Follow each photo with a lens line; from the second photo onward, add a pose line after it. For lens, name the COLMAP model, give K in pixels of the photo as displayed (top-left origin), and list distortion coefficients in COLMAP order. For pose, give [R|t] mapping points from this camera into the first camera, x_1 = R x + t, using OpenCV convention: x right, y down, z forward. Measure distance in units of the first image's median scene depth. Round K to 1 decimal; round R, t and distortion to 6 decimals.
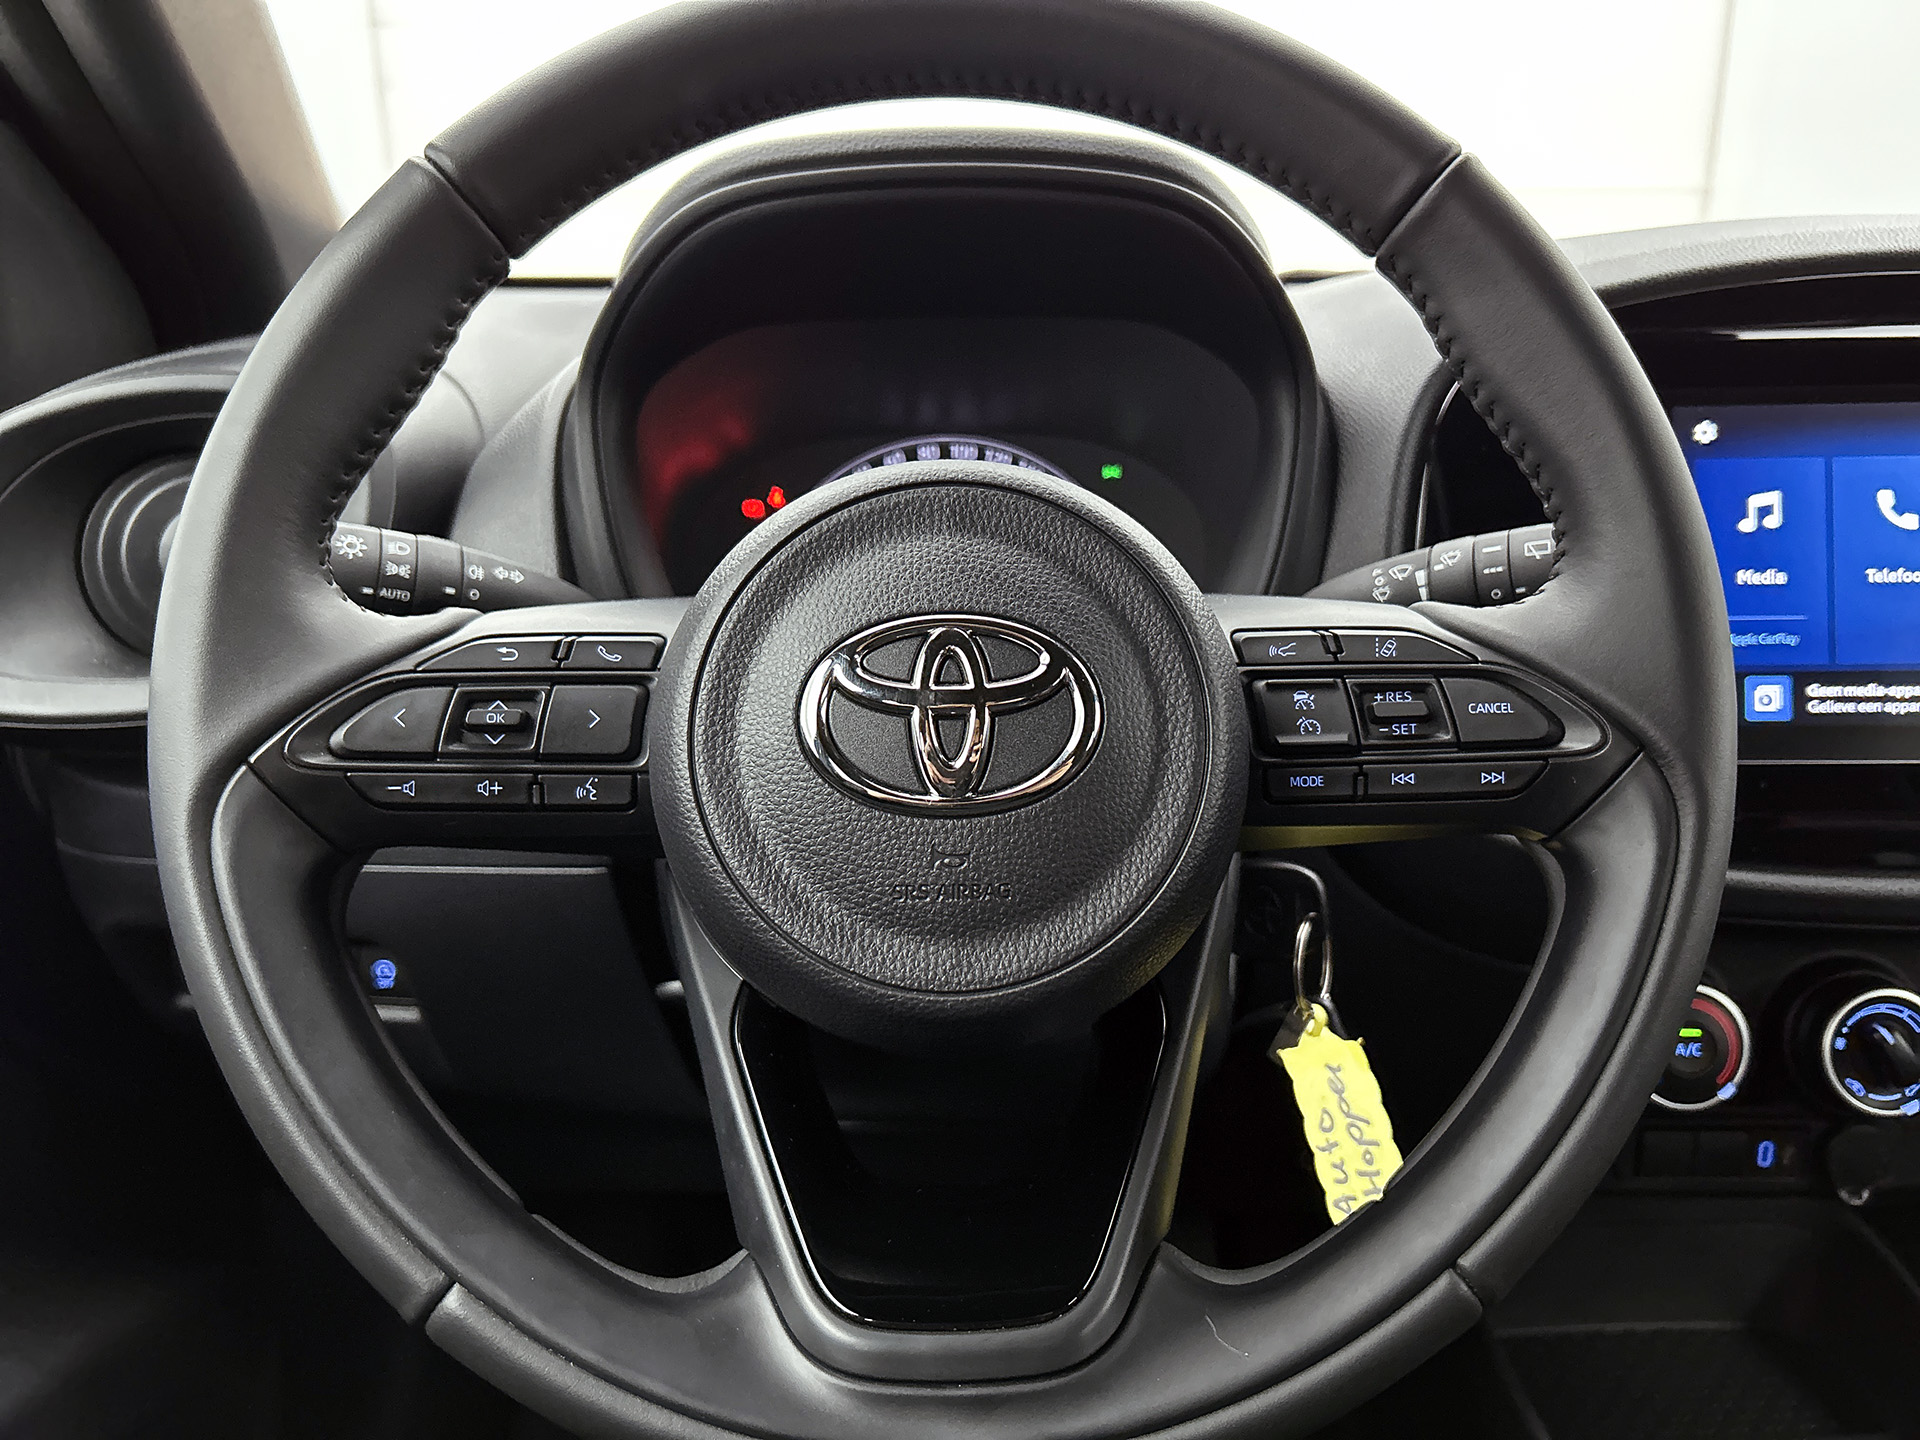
lens RADIAL K [[1484.2, 0, 976.2], [0, 1484.2, 713.0], [0, 0, 1]] dist [0.071354, -0.078364]
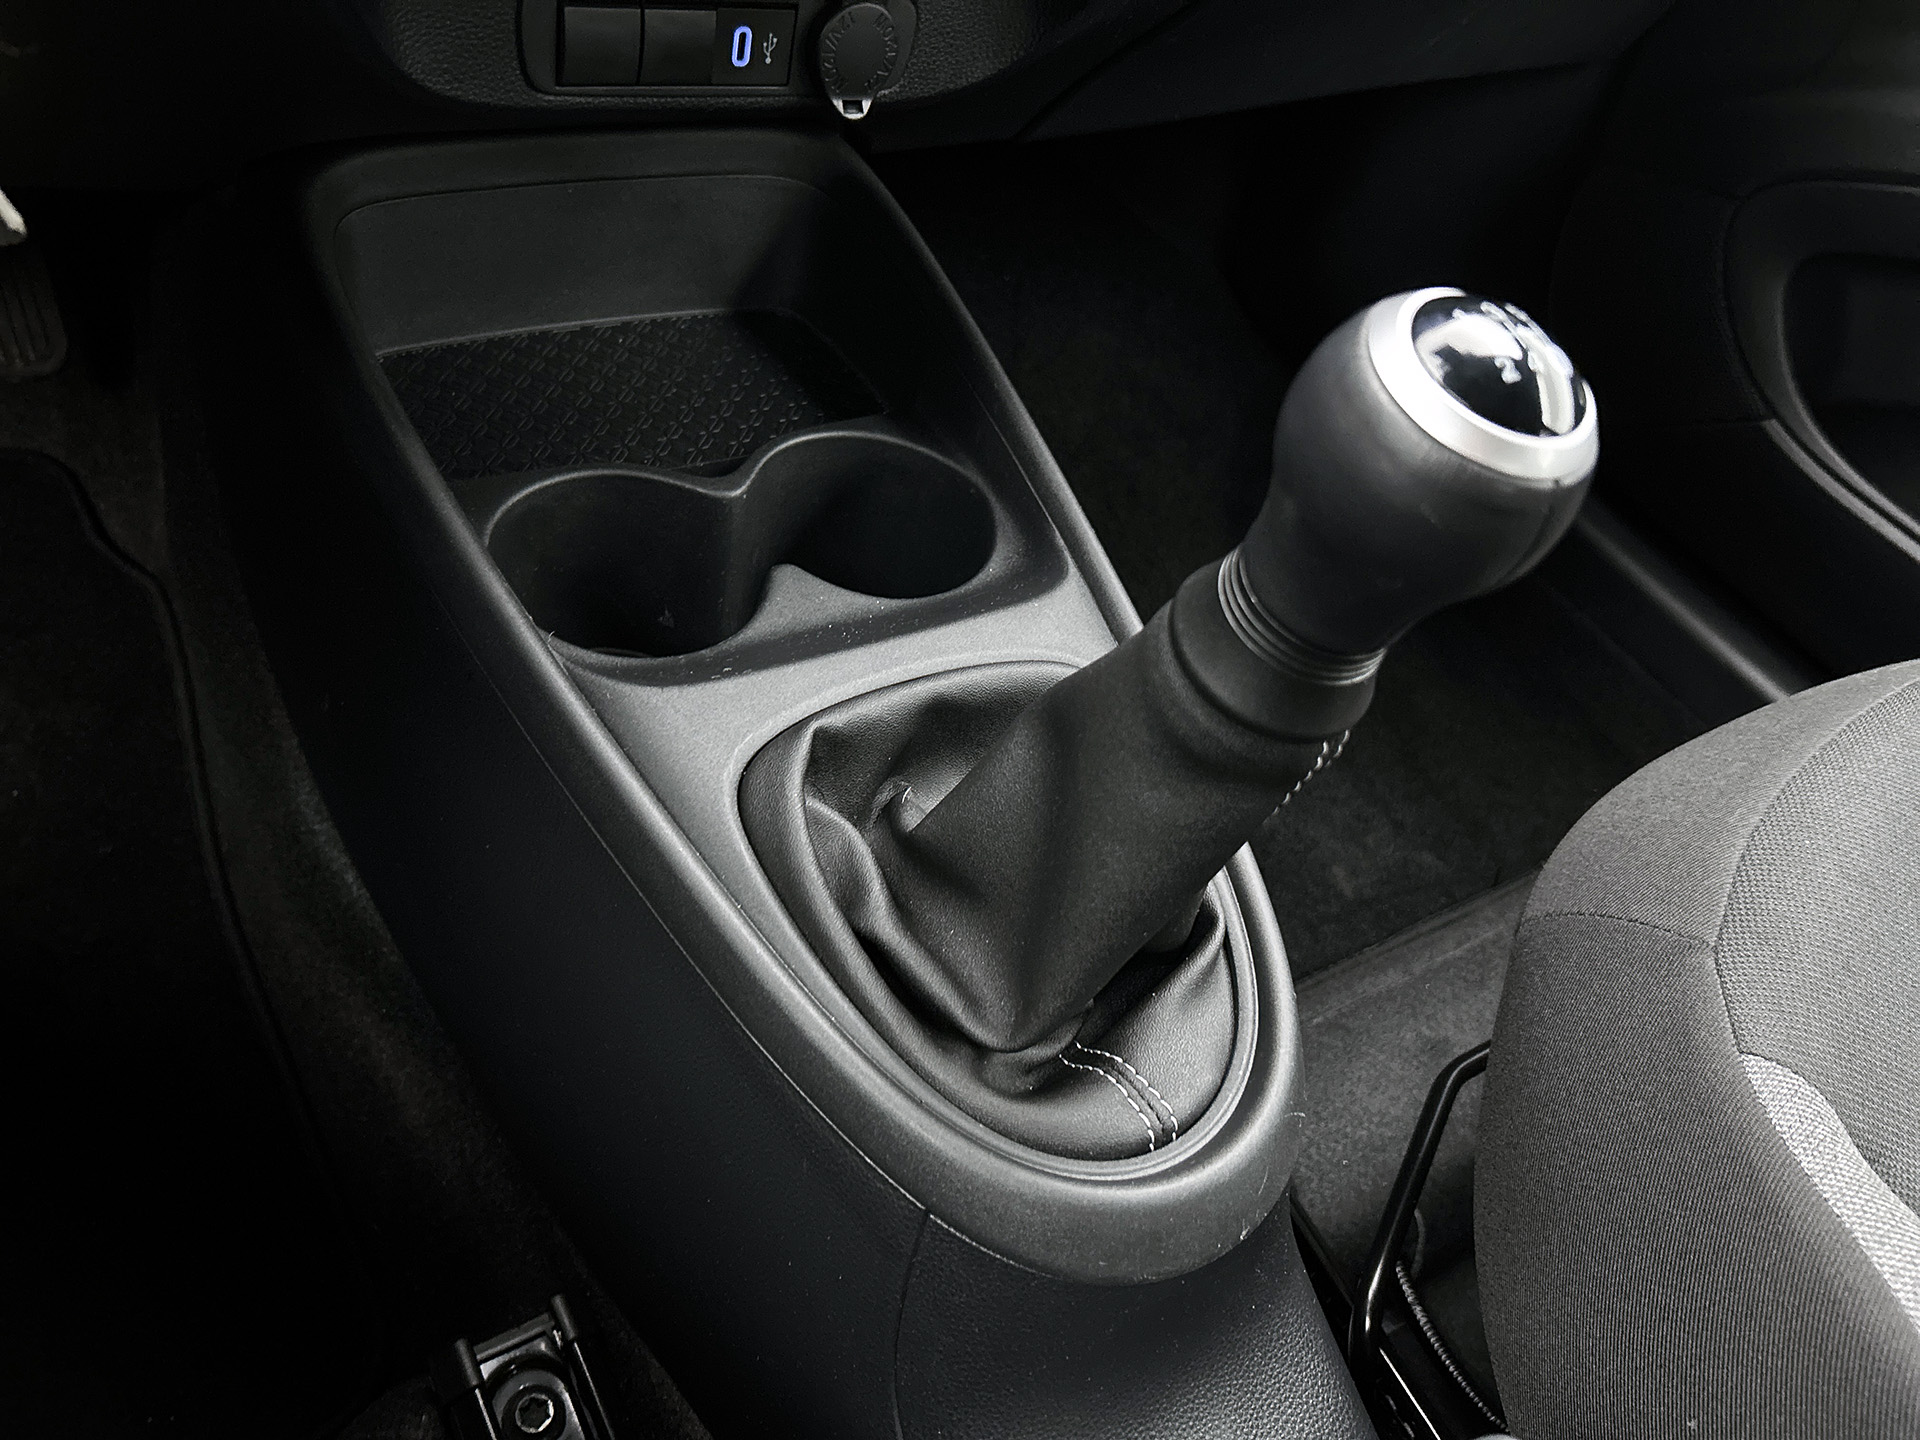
lens RADIAL K [[1484.2, 0, 947.1], [0, 1484.2, 714.7], [0, 0, 1]] dist [0.071354, -0.078364]
pose [[0.858142, -0.204671, 0.470853, 0.390493], [-0.091902, 0.841055, 0.533086, 0.312008], [-0.505121, -0.500736, 0.702934, 0.566021]]
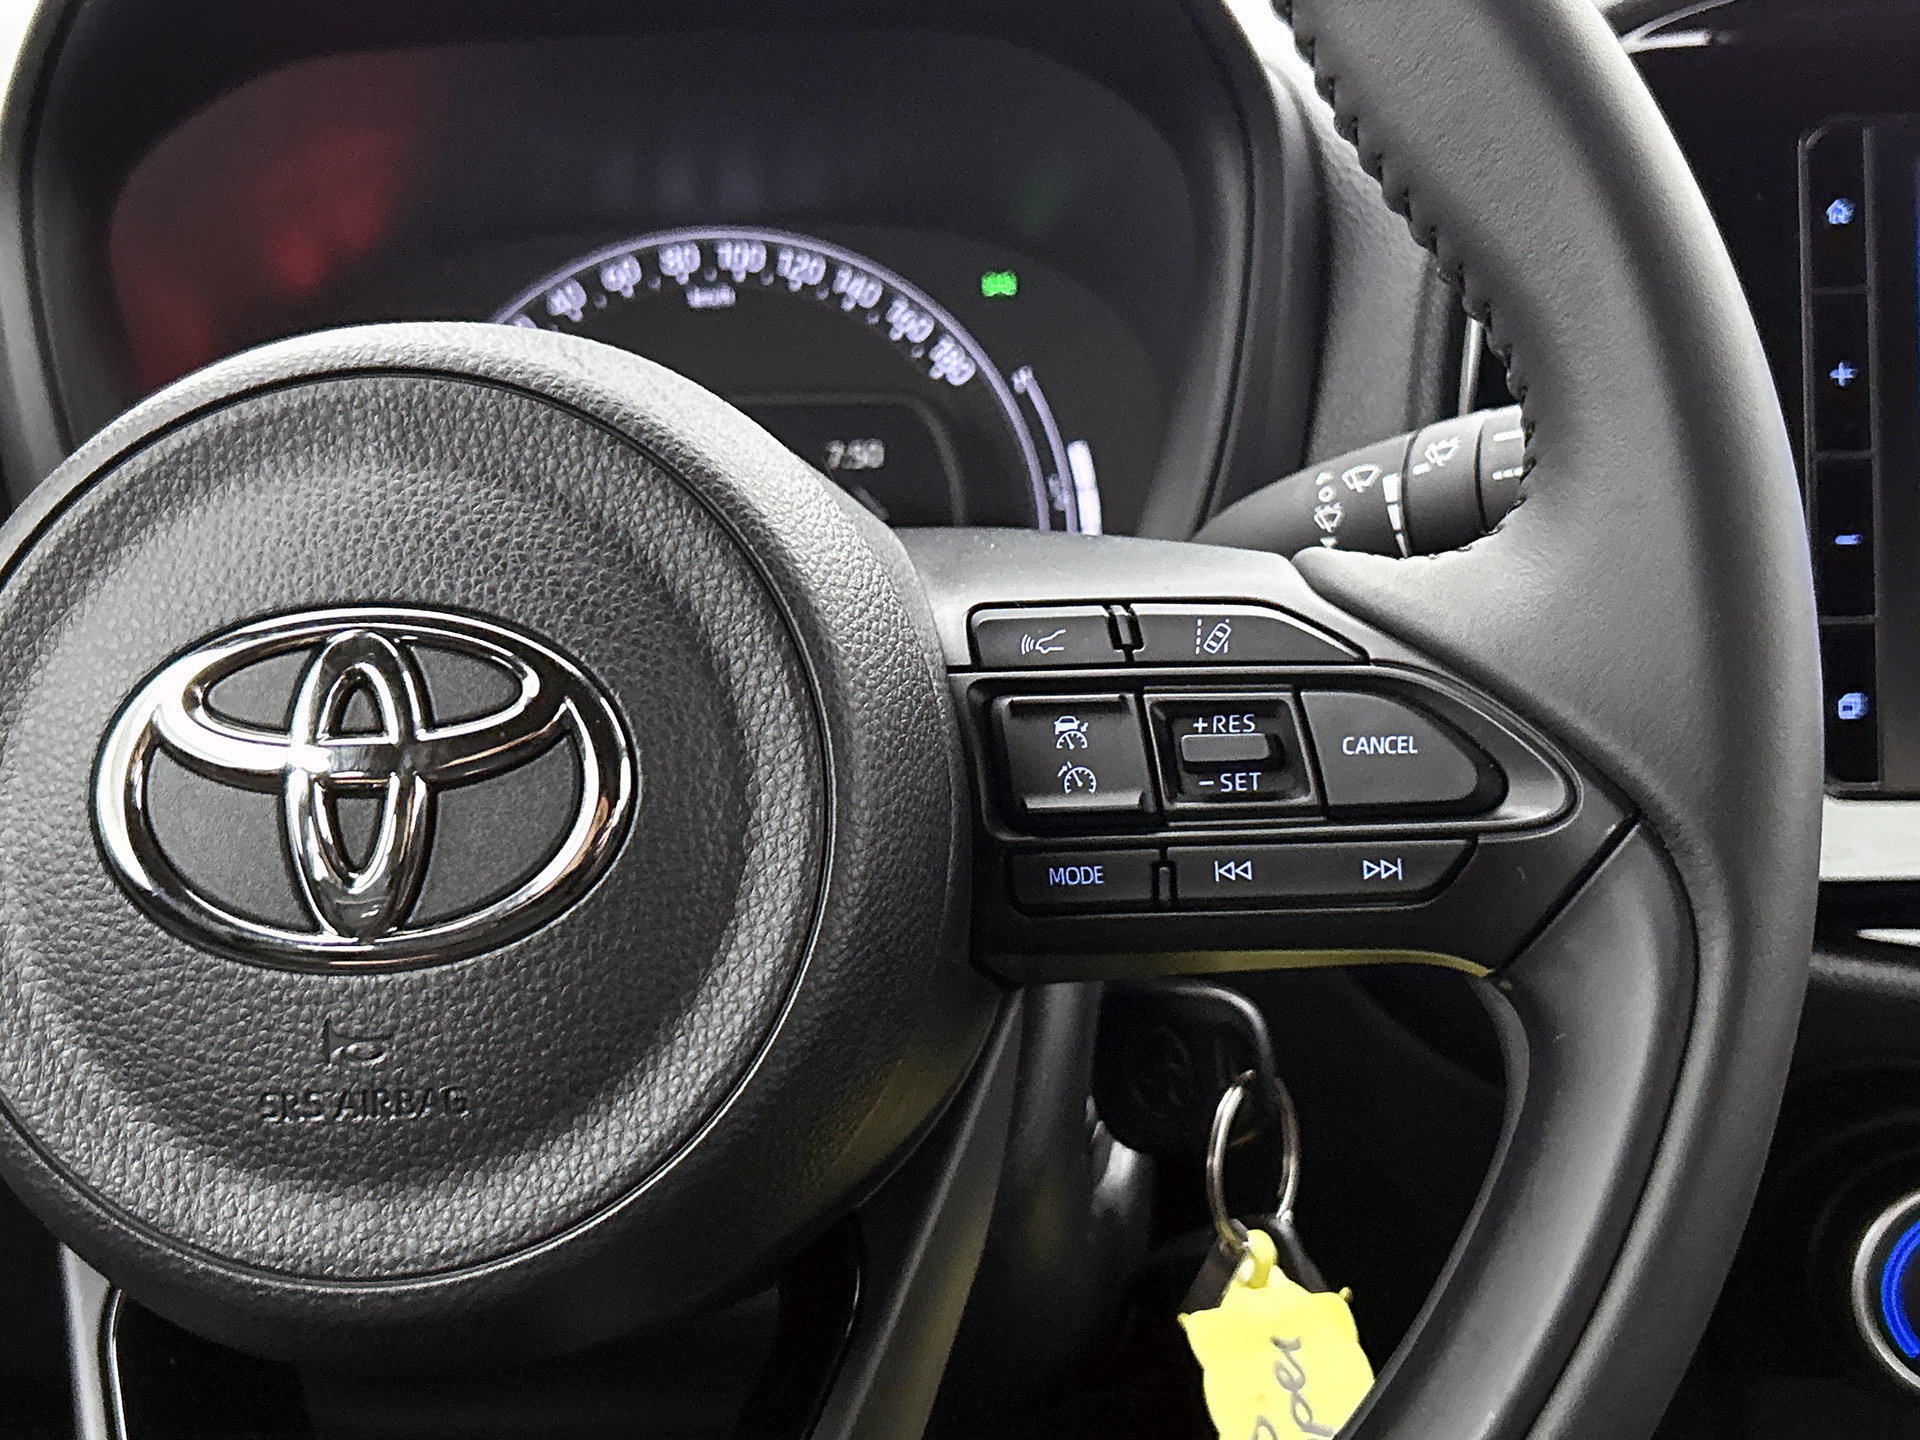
lens RADIAL K [[2509.2, 0, 996.9], [0, 2509.2, 710.1], [0, 0, 1]] dist [0.076181, 0.000000]
pose [[0.998389, -0.018856, -0.053514, 0.246267], [0.020352, 0.999413, 0.027543, -0.044643], [0.052963, -0.028587, 0.998187, 0.049991]]
